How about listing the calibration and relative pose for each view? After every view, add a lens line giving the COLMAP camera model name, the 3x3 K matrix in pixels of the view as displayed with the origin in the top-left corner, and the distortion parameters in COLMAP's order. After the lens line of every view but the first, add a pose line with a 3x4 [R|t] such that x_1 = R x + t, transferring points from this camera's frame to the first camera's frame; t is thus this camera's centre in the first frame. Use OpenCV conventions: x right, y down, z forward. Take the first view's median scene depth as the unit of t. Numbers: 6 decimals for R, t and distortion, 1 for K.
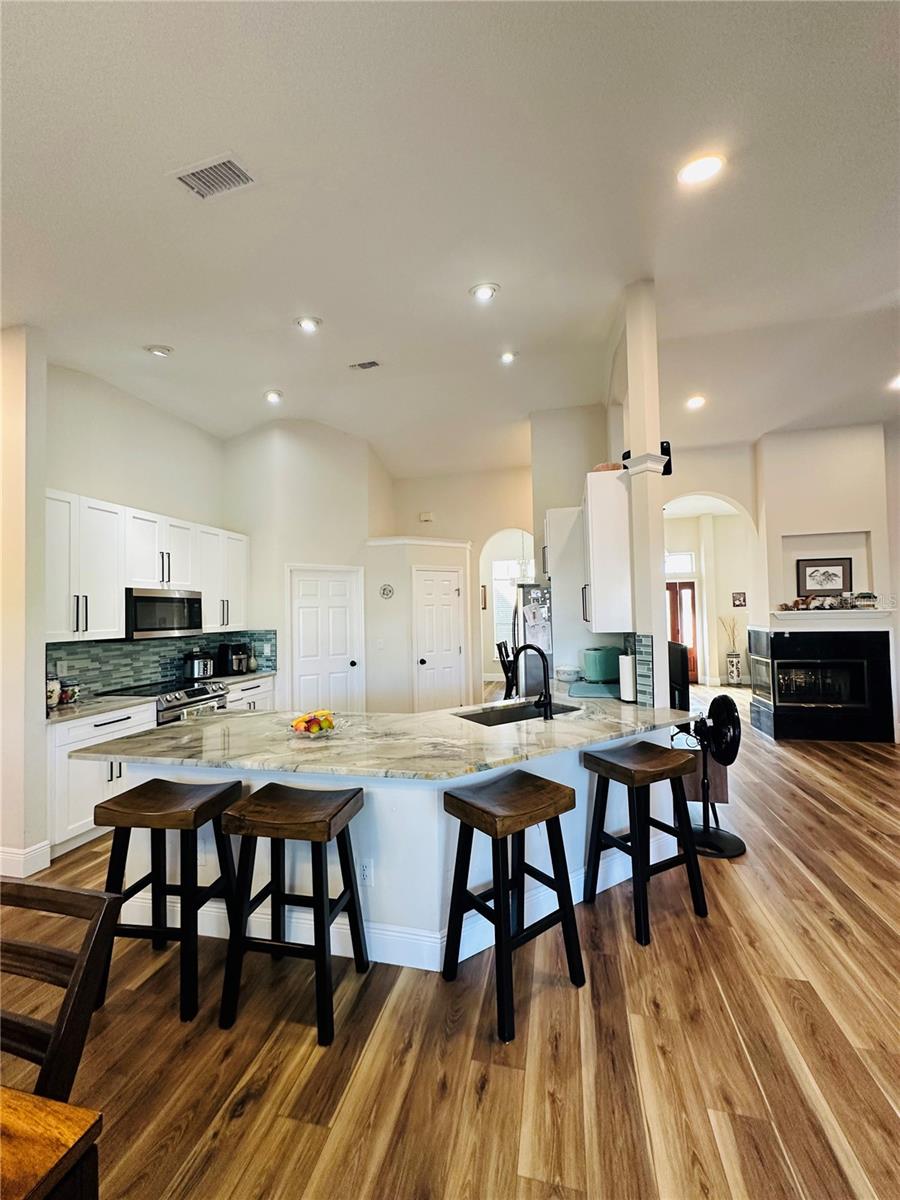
lens RADIAL K [[481.9, 0, 444.7], [0, 481.9, 599.7], [0, 0, 1]] dist [0.005755, 0.001426]
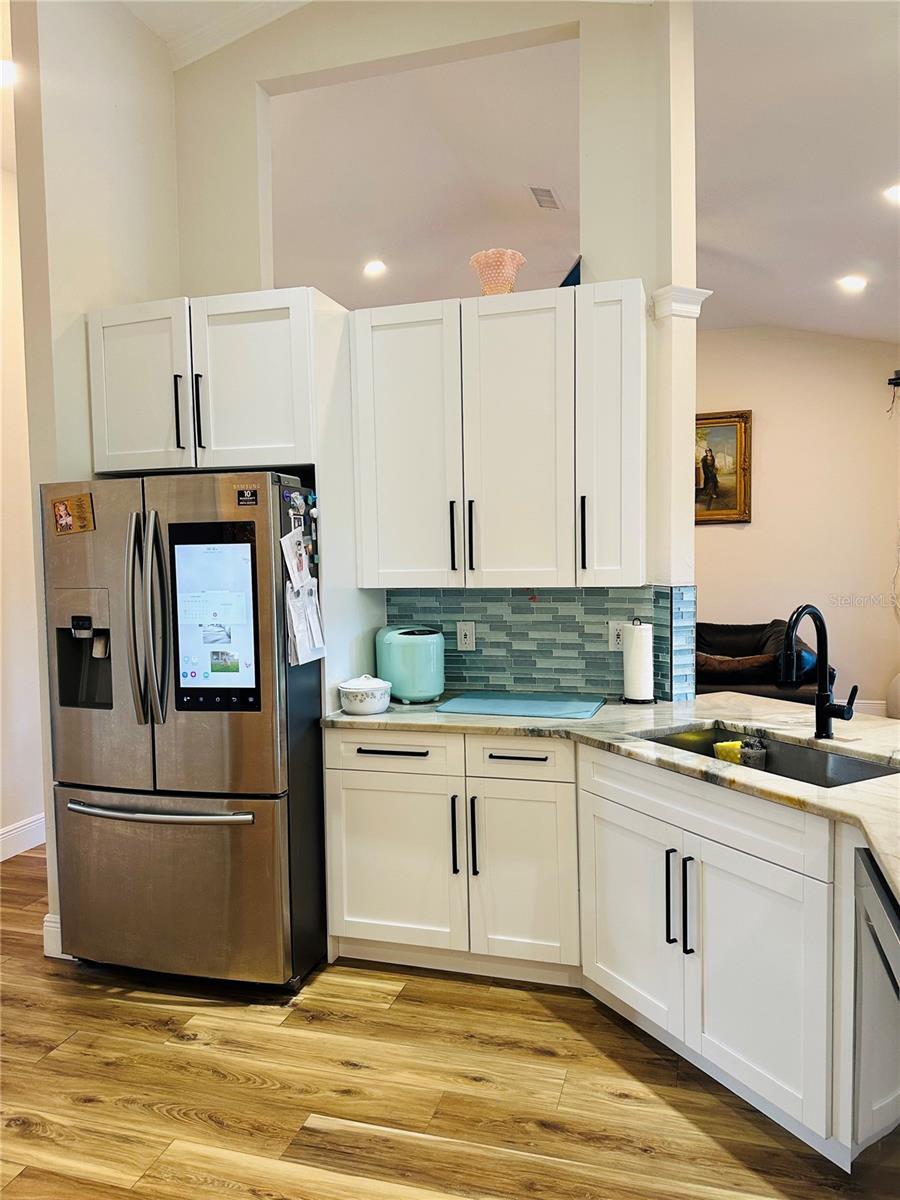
lens RADIAL K [[847.9, 0, 446.1], [0, 847.9, 596.6], [0, 0, 1]] dist [0.060898, -0.064150]
pose [[-0.042783, 0.072482, -0.996452, 0.133526], [0.052223, 0.996164, 0.070219, 0.029915], [0.997719, -0.049034, -0.046404, 0.971991]]
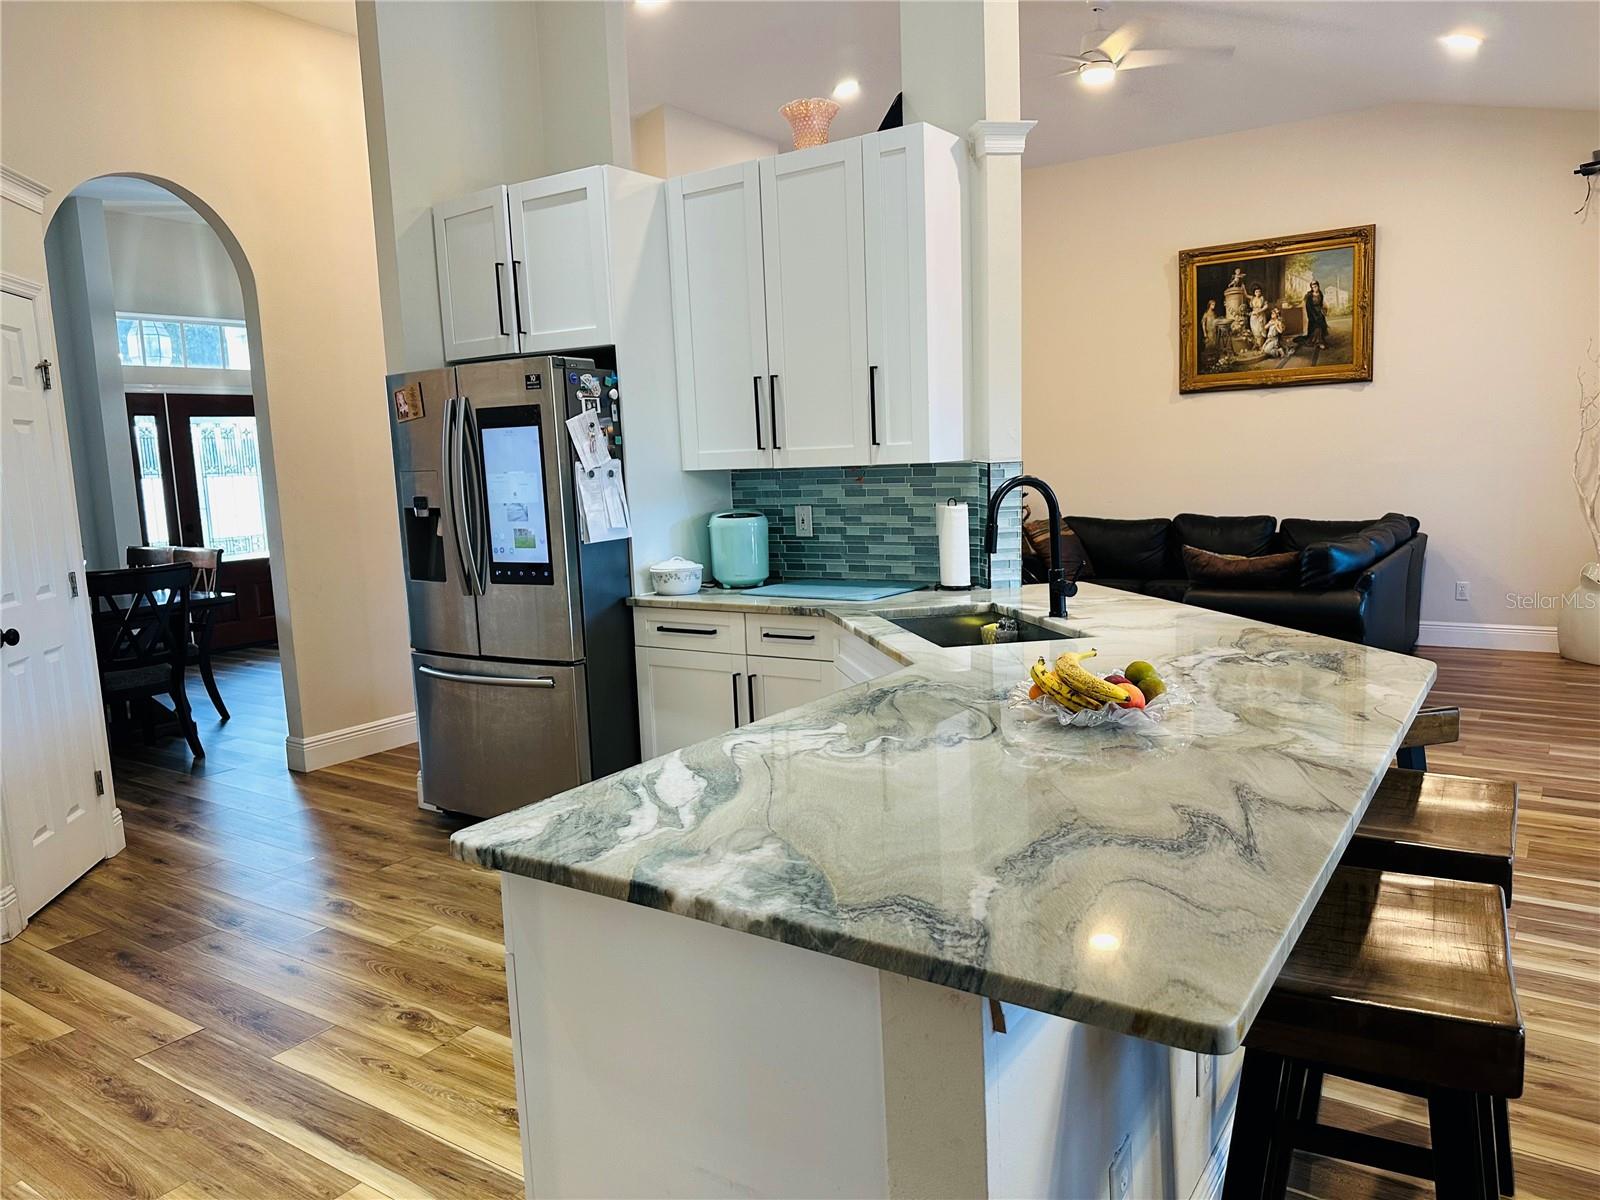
lens RADIAL K [[1130.6, 0, 788.7], [0, 1130.6, 597.7], [0, 0, 1]] dist [0.060898, -0.064150]
pose [[-0.347289, 0.153206, -0.925158, 0.293152], [0.076676, 0.987900, 0.134813, 0.057215], [0.934618, -0.024119, -0.354834, 1.316313]]
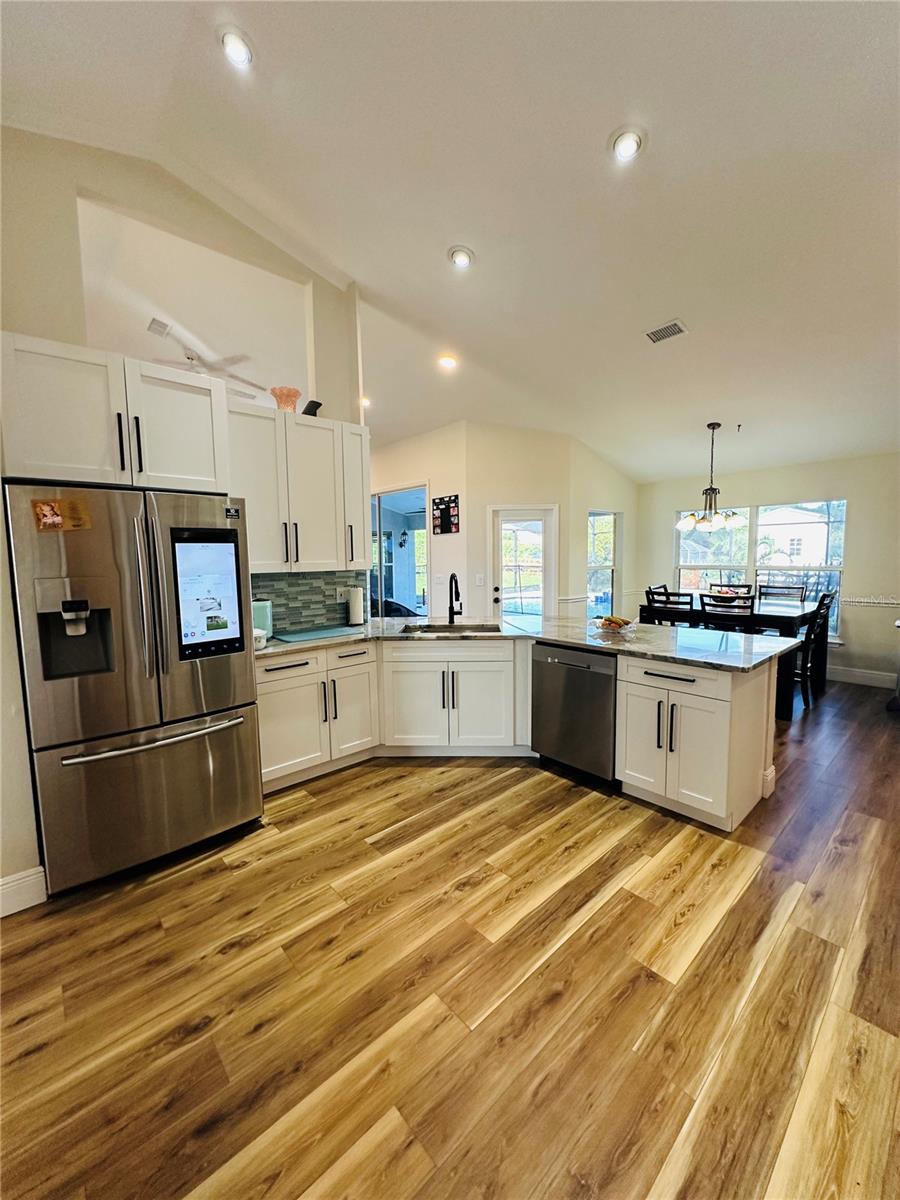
lens RADIAL K [[481.9, 0, 446.6], [0, 481.9, 596.1], [0, 0, 1]] dist [0.005755, 0.001426]
pose [[0.831948, 0.056934, -0.551925, 0.010114], [0.014956, 0.992059, 0.124881, 0.021060], [0.554652, -0.112149, 0.824490, 0.438536]]
